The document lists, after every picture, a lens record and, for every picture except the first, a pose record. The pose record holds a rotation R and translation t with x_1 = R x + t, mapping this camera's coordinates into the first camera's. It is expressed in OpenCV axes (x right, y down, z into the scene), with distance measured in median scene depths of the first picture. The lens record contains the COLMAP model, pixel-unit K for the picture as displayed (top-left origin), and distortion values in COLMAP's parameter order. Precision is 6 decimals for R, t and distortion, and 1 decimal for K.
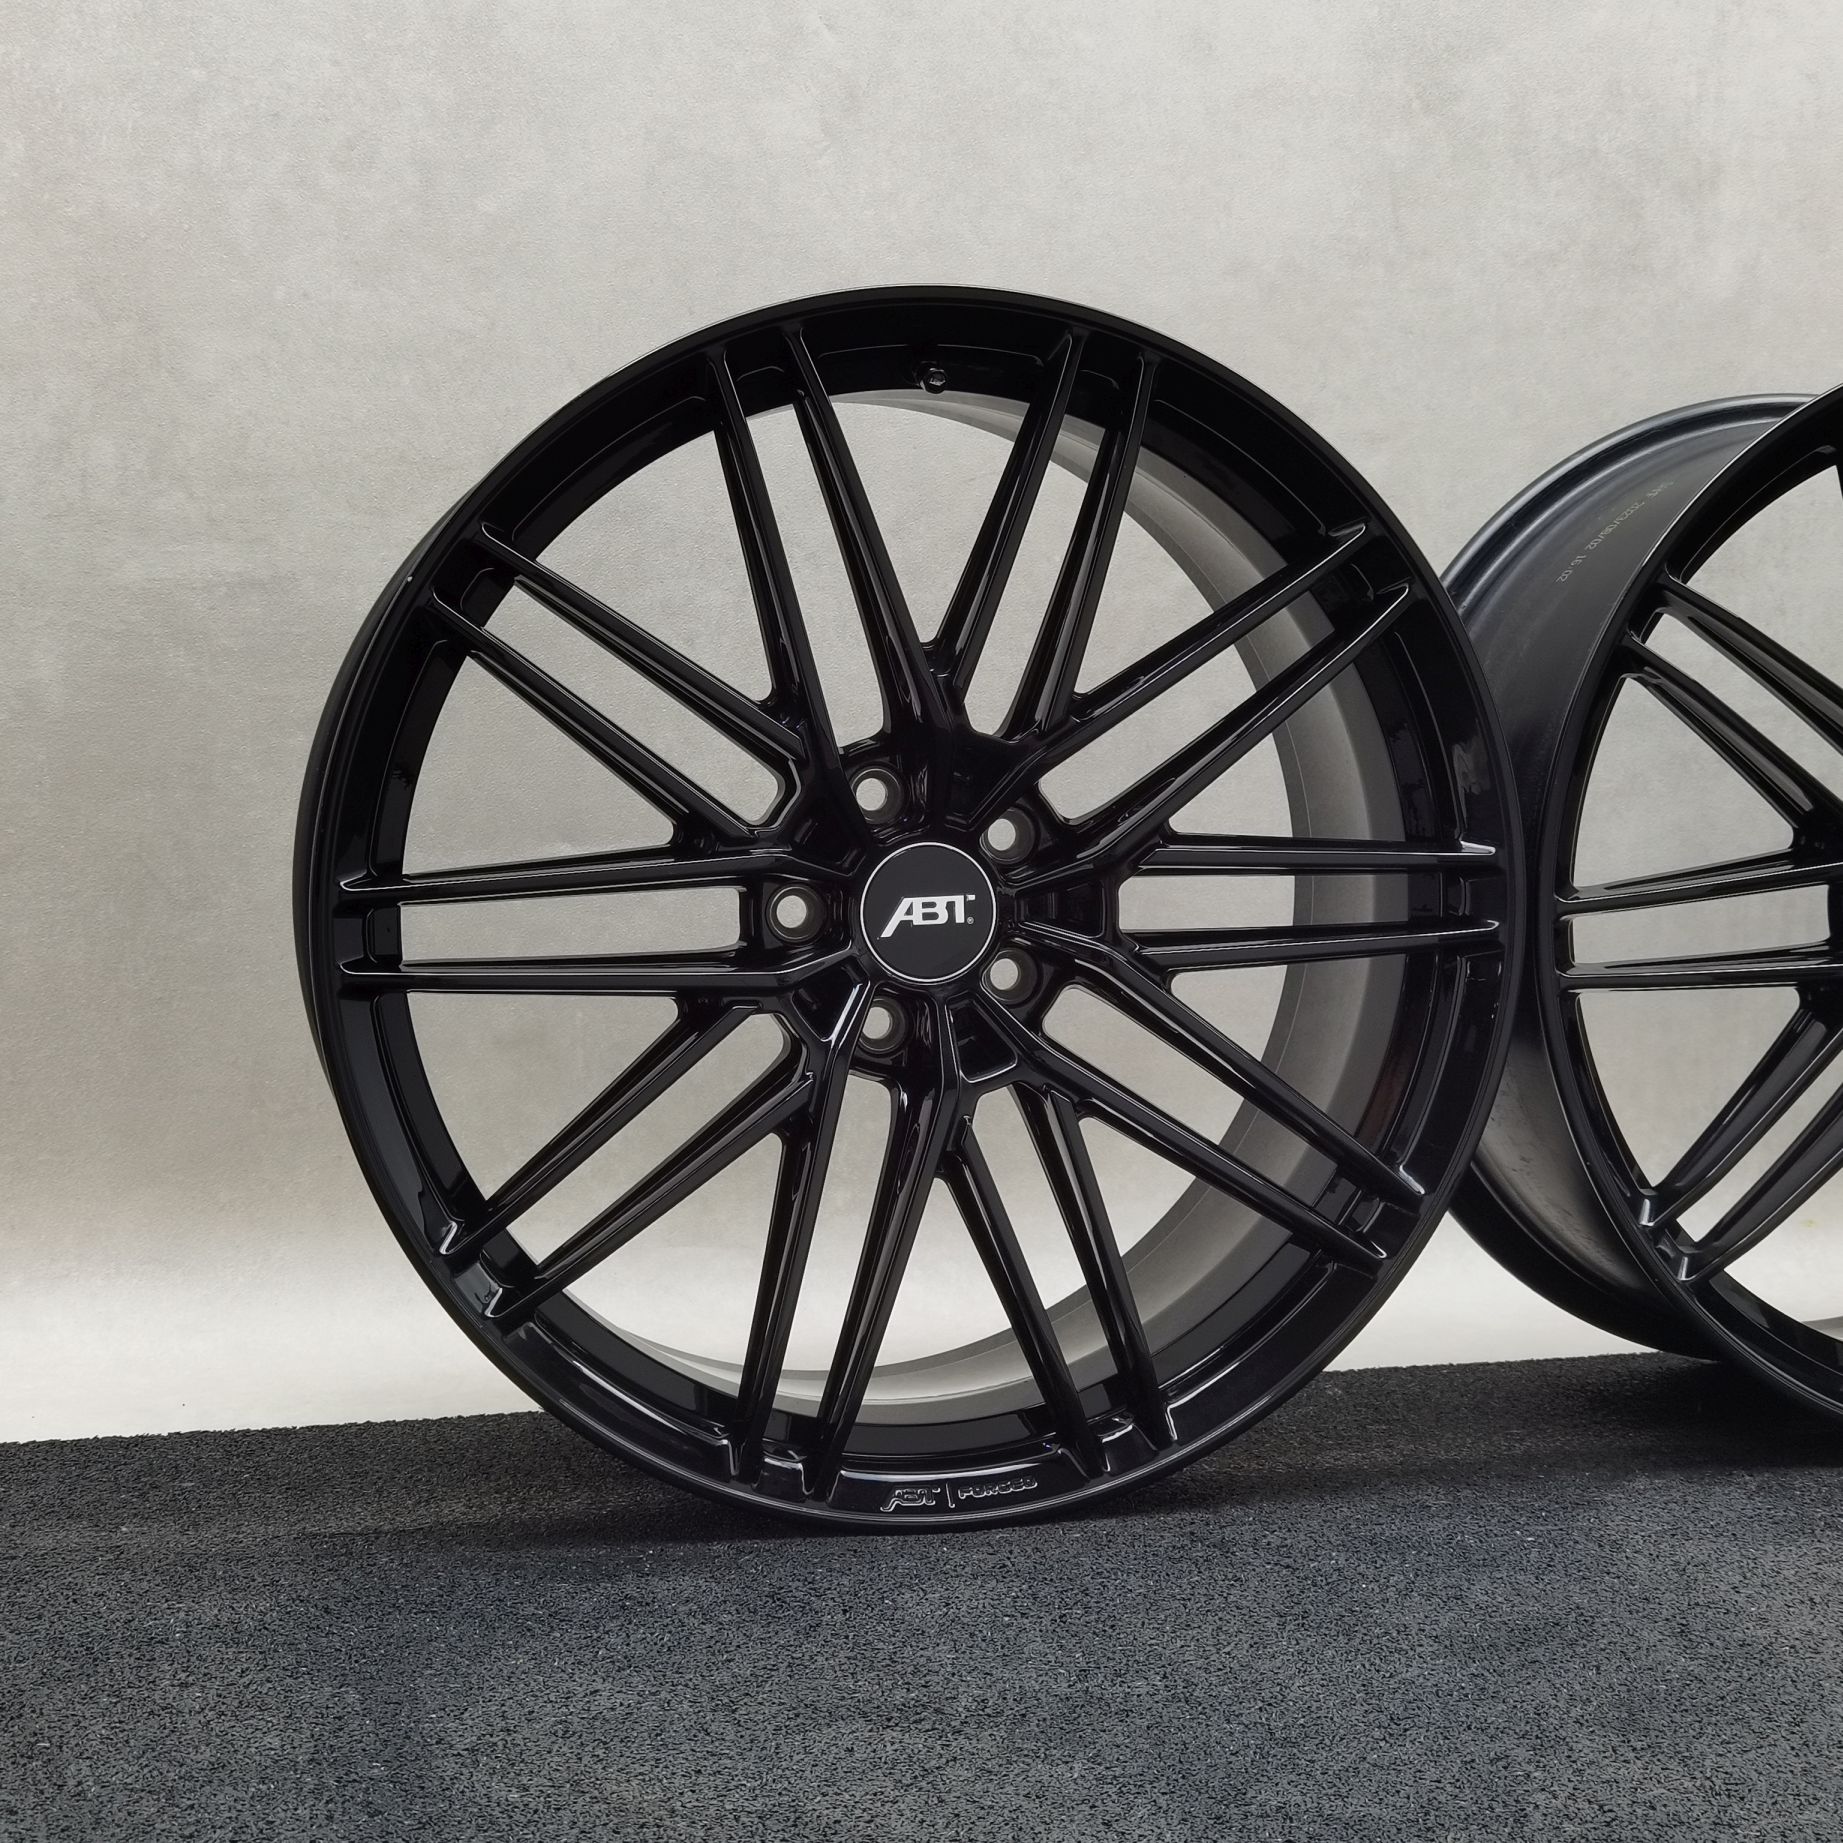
lens RADIAL K [[3058.2, 0, 923.6], [0, 3058.2, 919.3], [0, 0, 1]] dist [-0.046362, 0.000000]
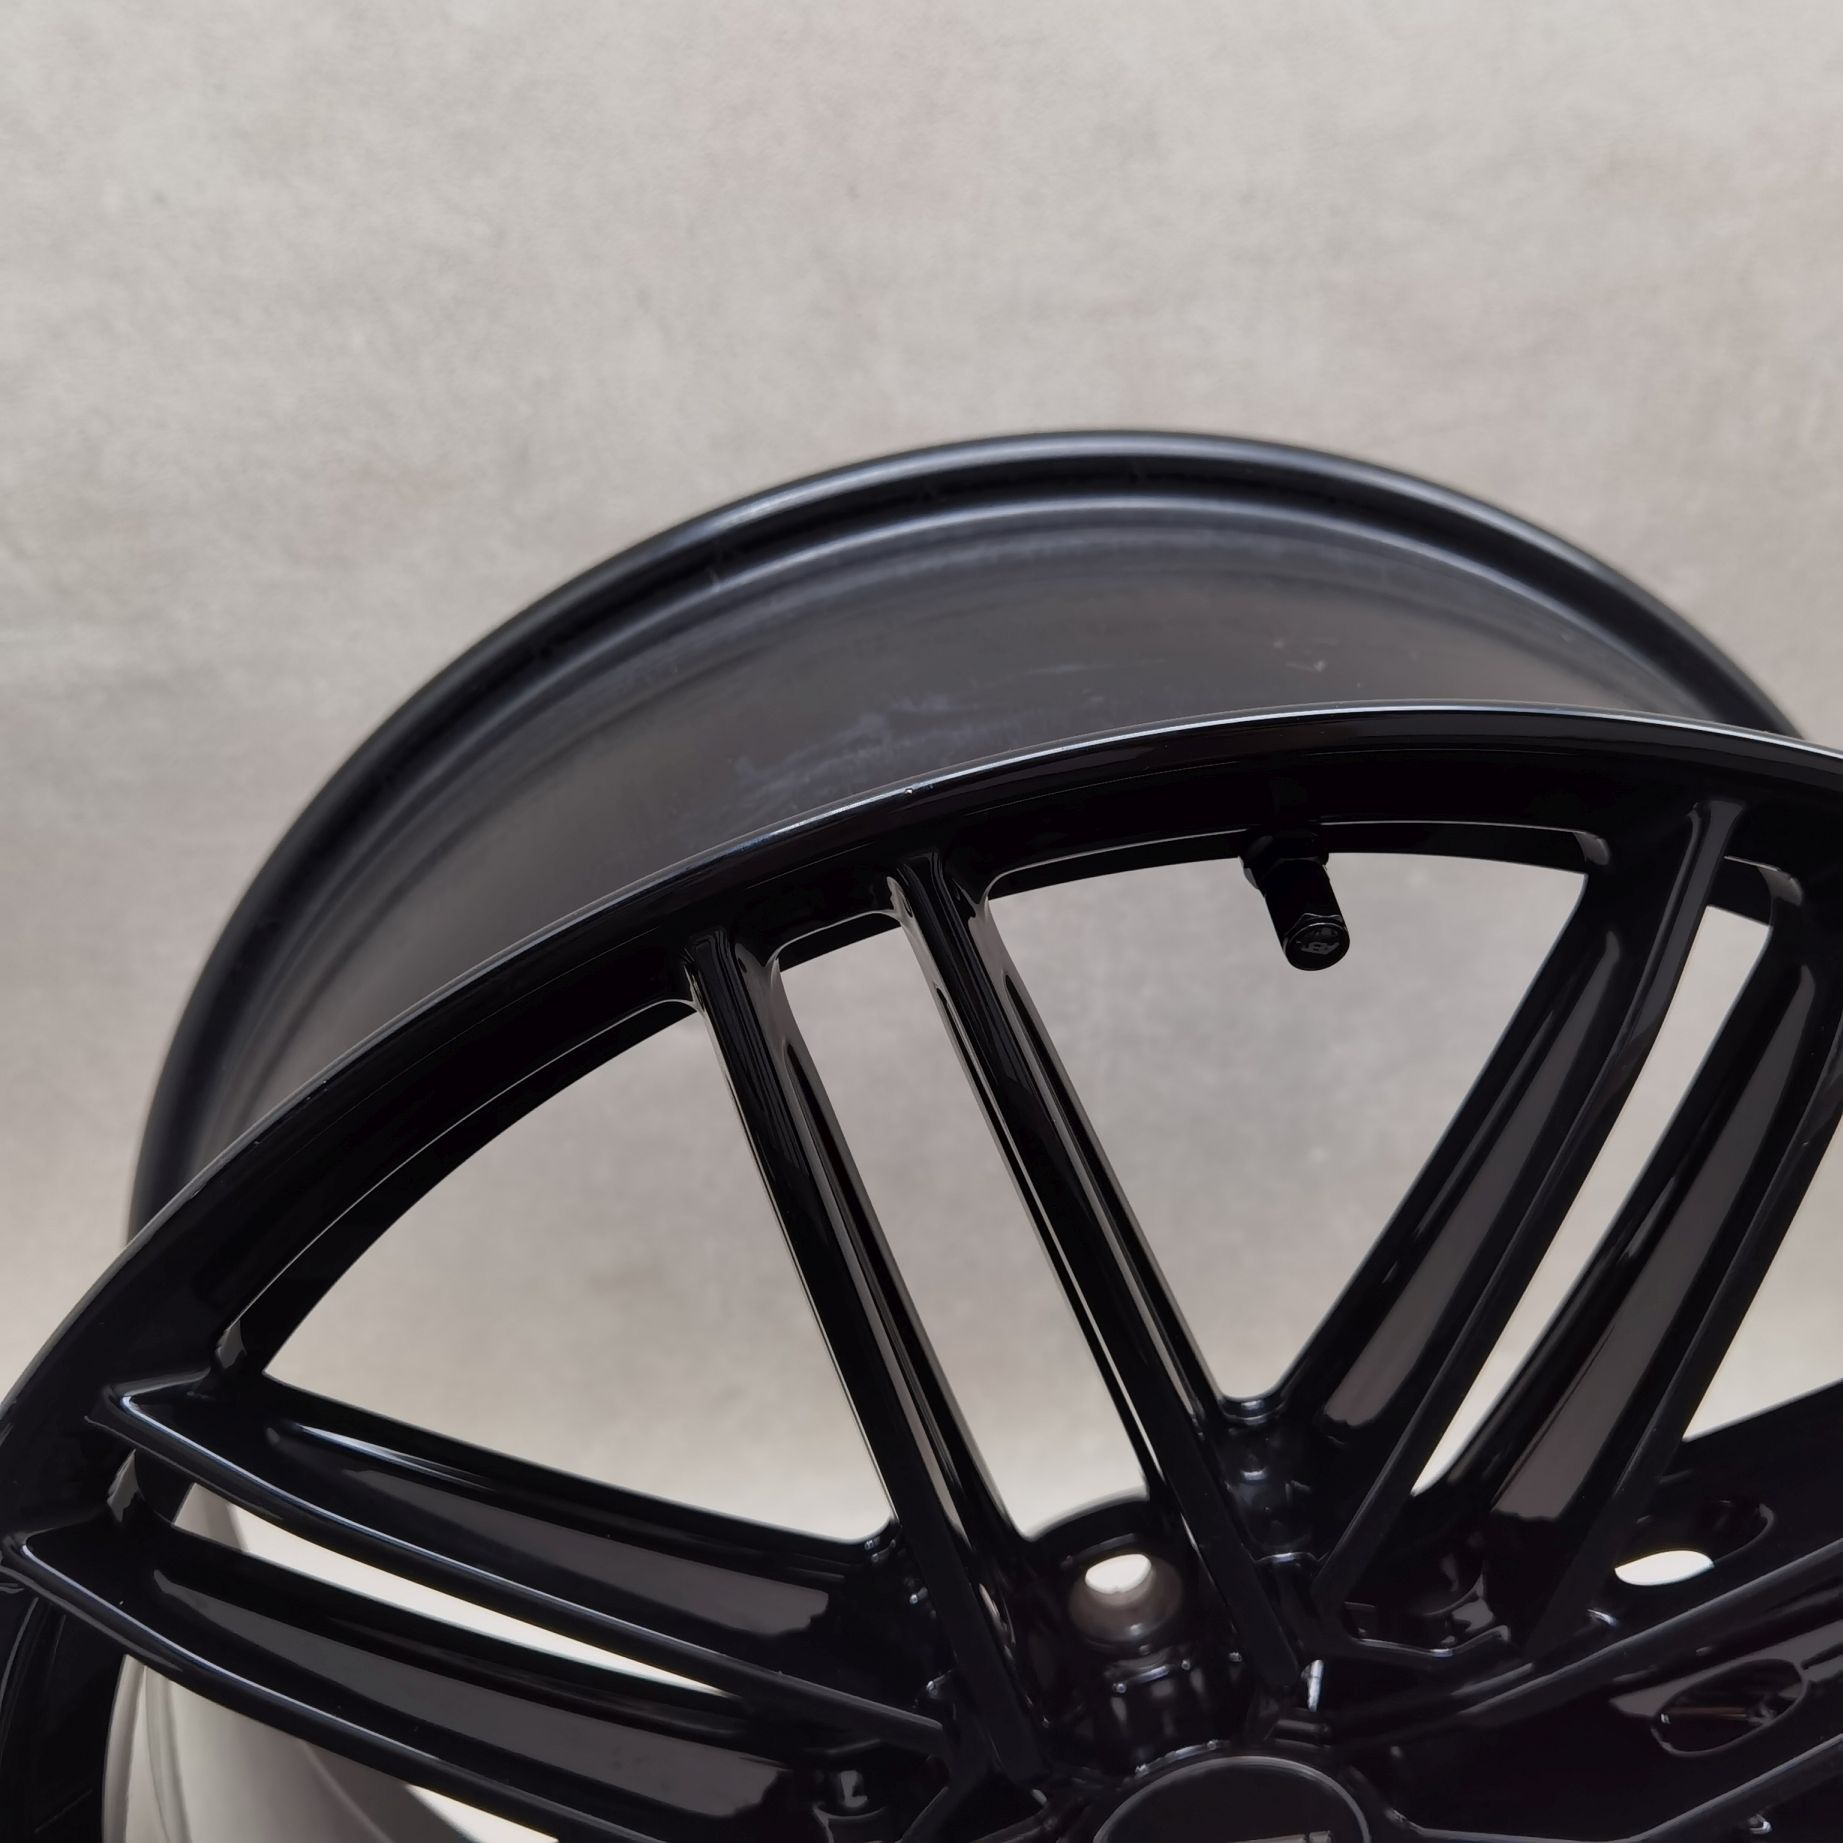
lens RADIAL K [[2164.8, 0, 910.7], [0, 2164.8, 923.9], [0, 0, 1]] dist [-0.013425, 0.000000]
pose [[0.989352, 0.044306, -0.138638, -0.004903], [0.002948, 0.946243, 0.323442, -0.204909], [0.145516, -0.320407, 0.936037, 0.599651]]
